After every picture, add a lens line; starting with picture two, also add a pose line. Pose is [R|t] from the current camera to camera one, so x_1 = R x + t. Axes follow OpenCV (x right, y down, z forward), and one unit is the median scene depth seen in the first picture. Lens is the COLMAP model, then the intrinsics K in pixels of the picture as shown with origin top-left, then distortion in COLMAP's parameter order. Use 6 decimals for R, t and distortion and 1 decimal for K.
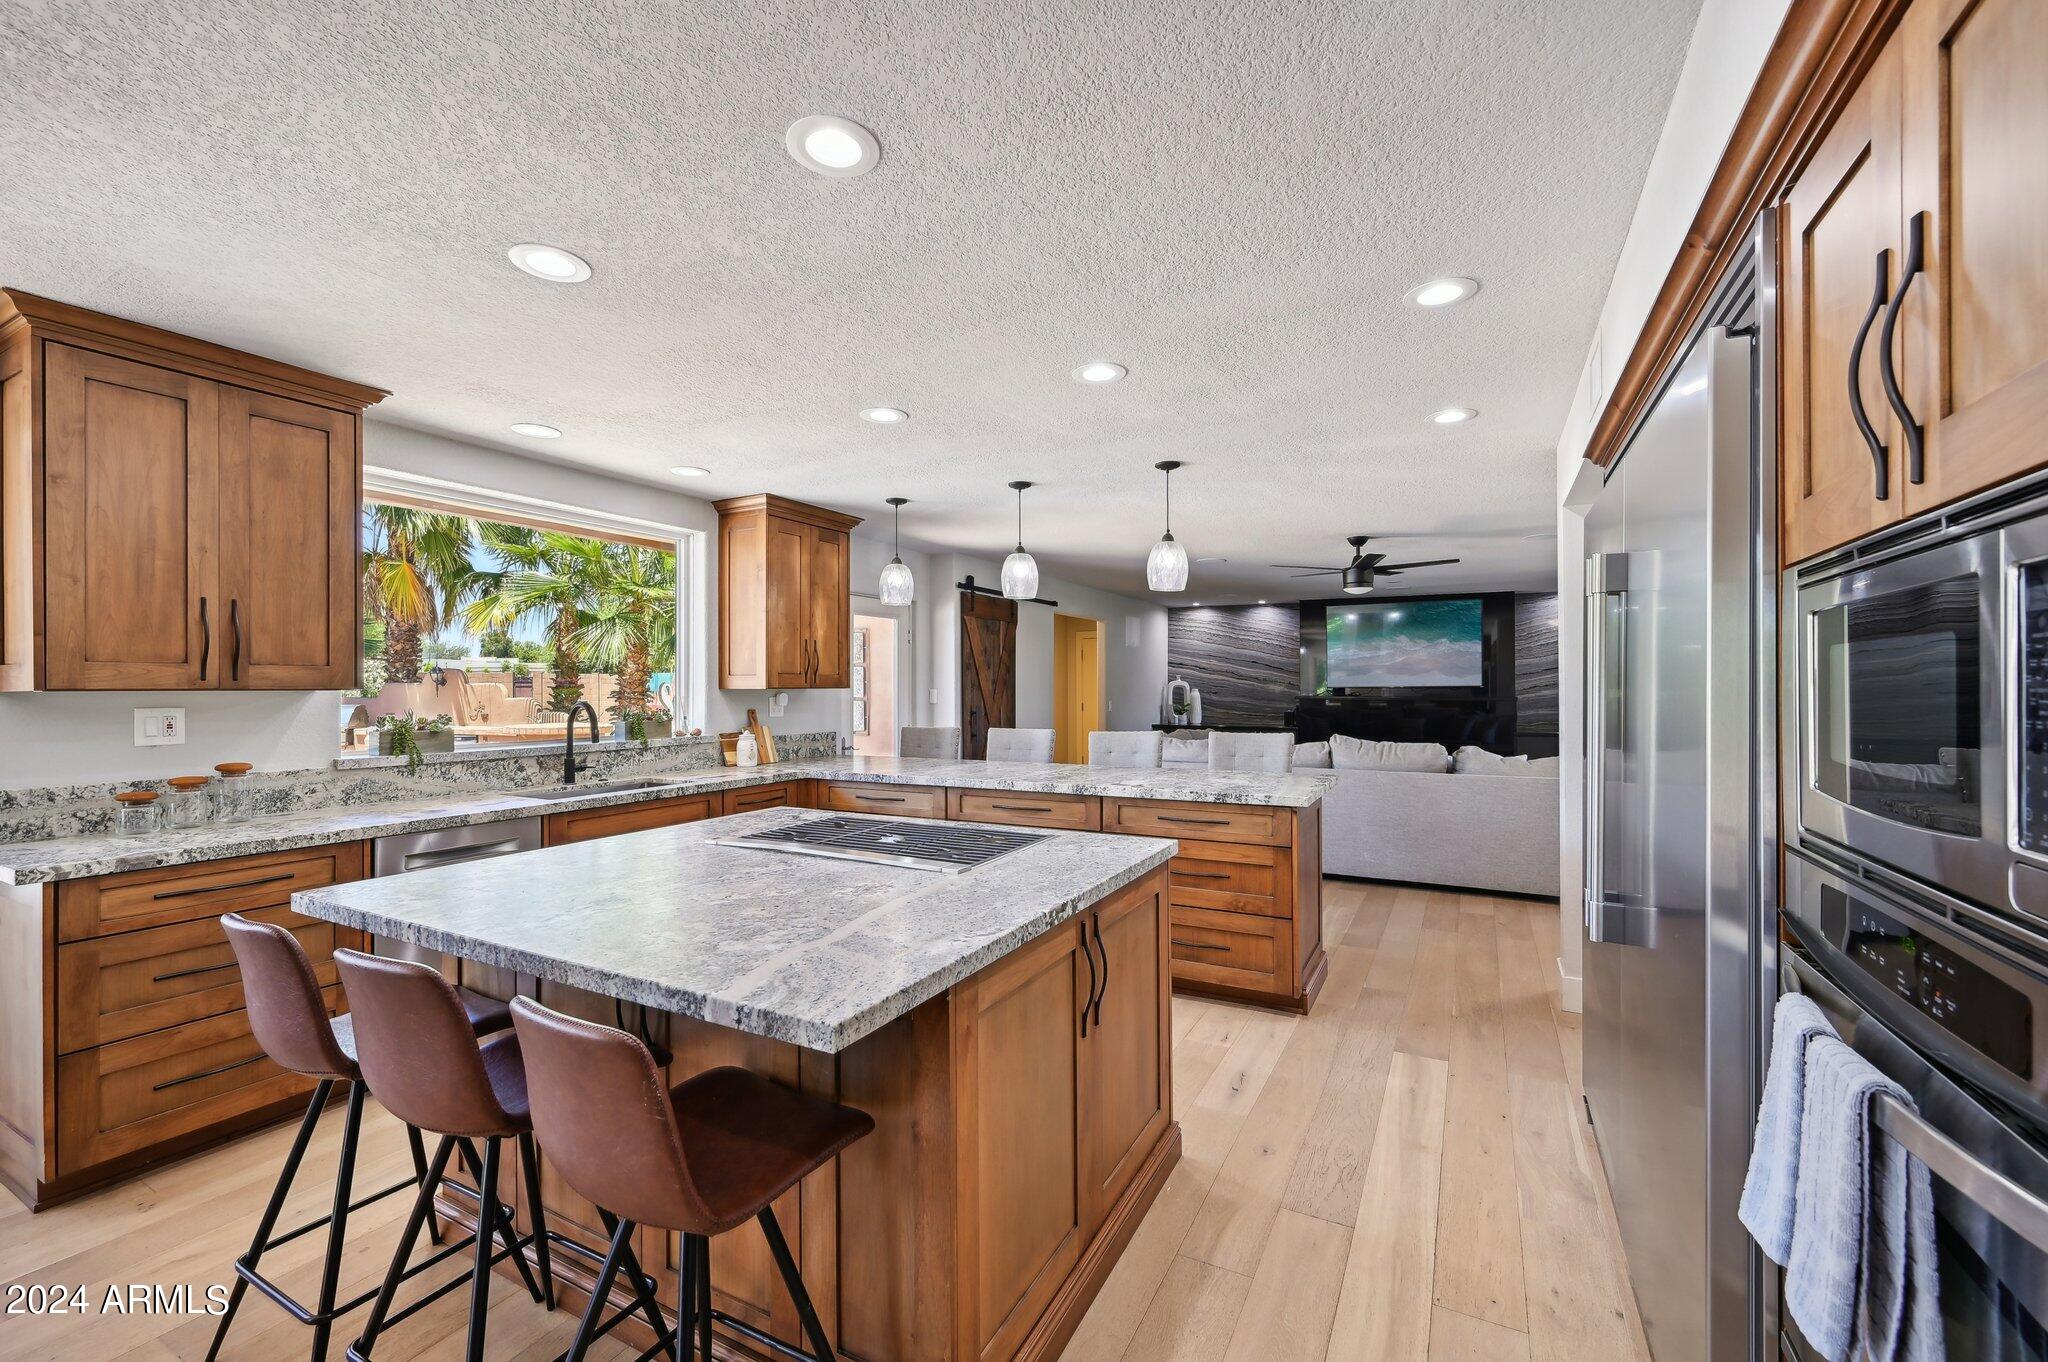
lens RADIAL K [[838.9, 0, 1040.2], [0, 838.9, 687.0], [0, 0, 1]] dist [-0.001069, 0.000135]
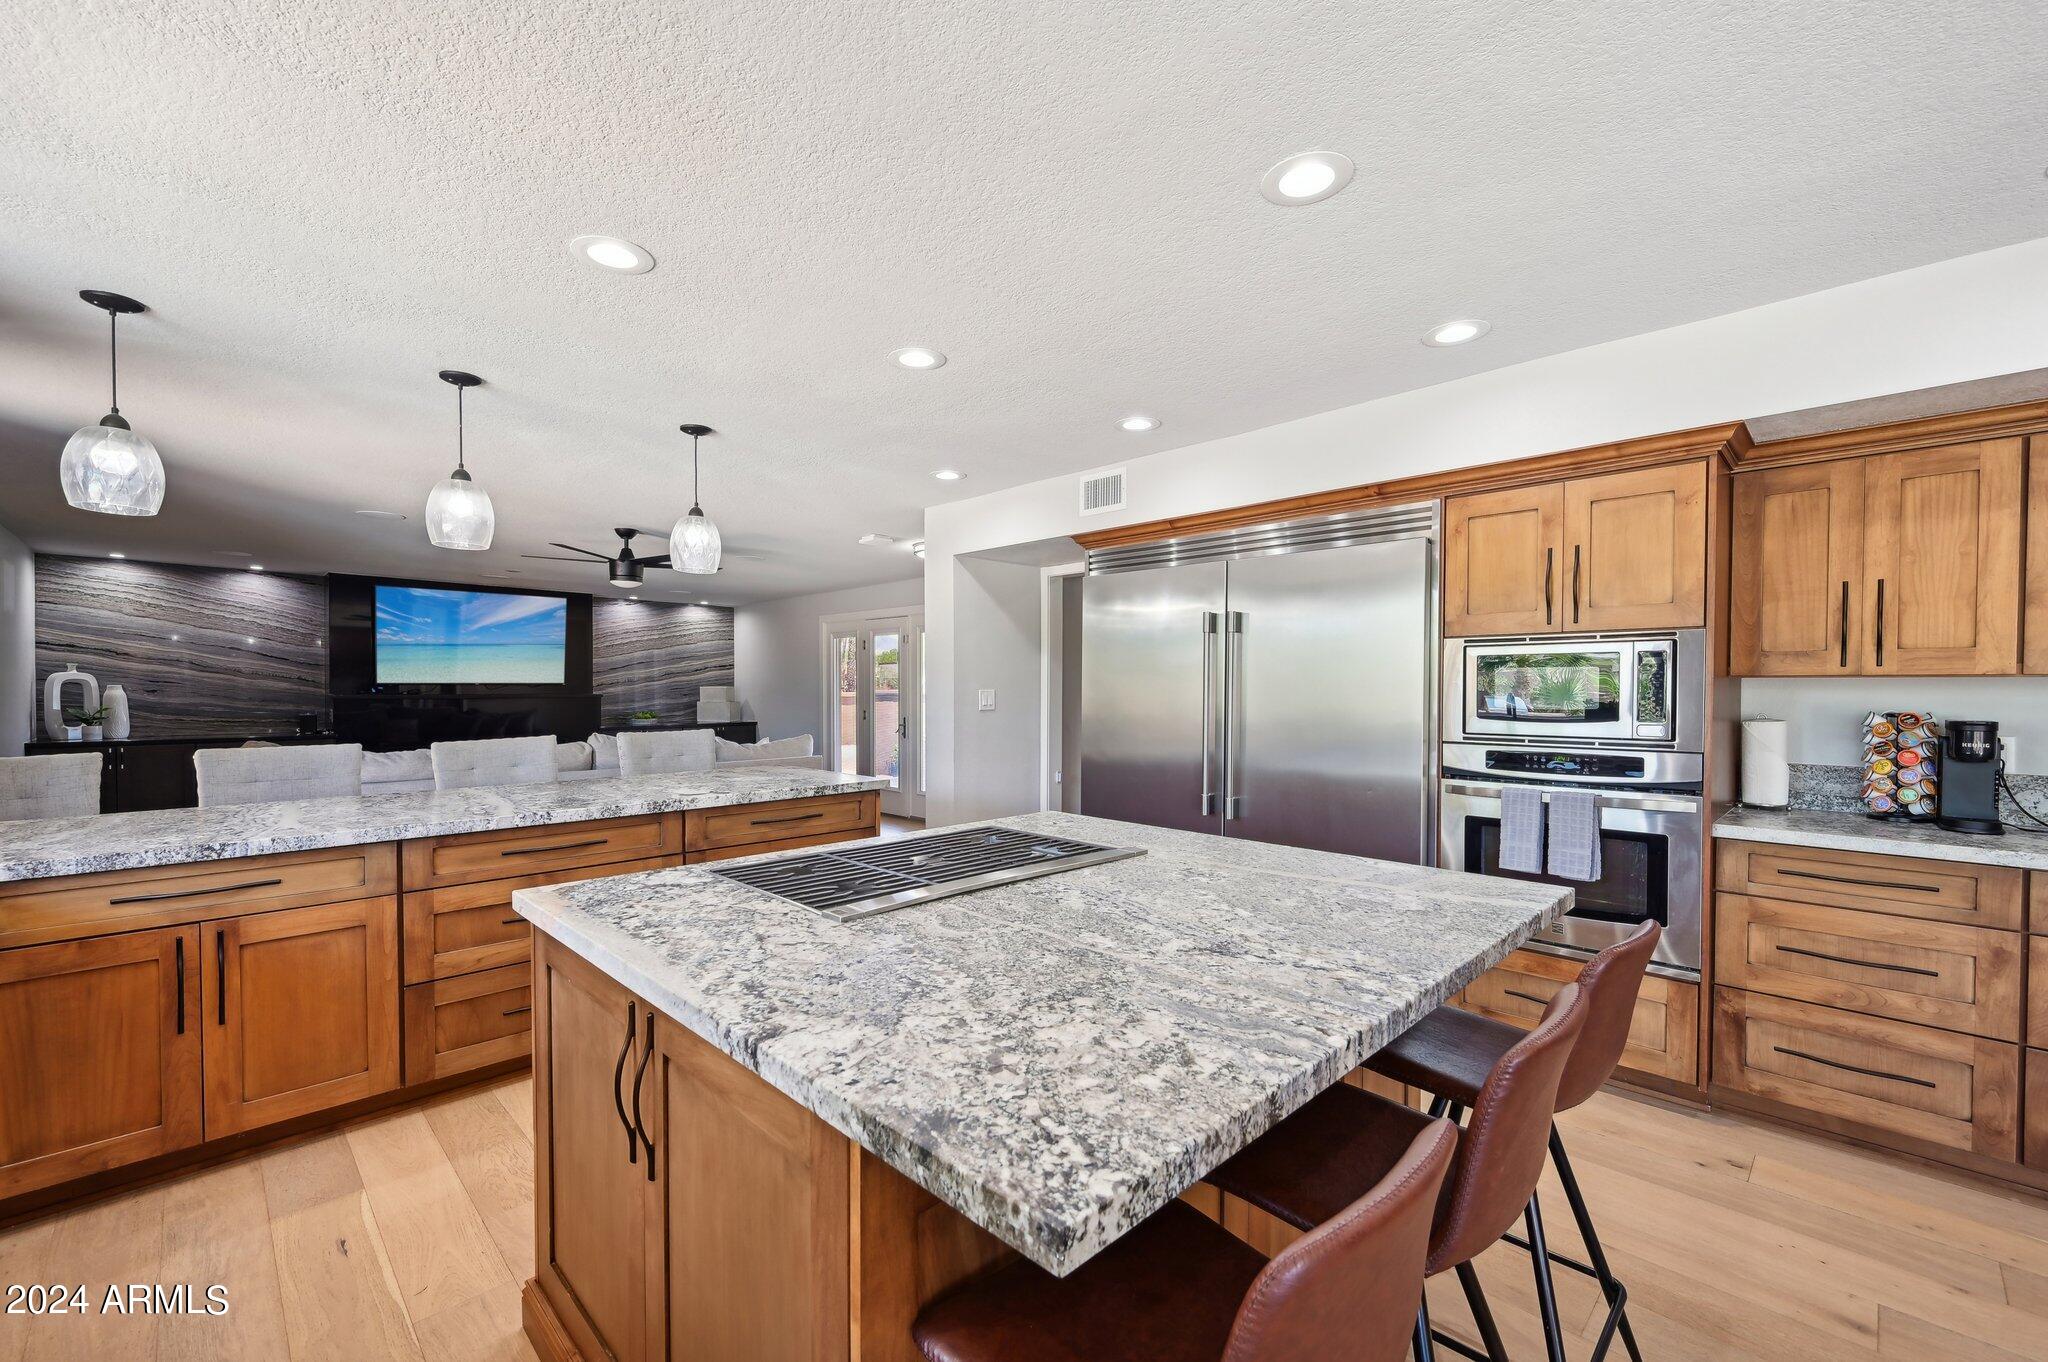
lens RADIAL K [[817.1, 0, 992.5], [0, 817.1, 701.3], [0, 0, 1]] dist [-0.001811, -0.000099]
pose [[0.320602, -0.013067, 0.947124, -0.668717], [-0.003796, 0.999879, 0.015079, 0.009146], [-0.947206, -0.008430, 0.320513, 0.503055]]
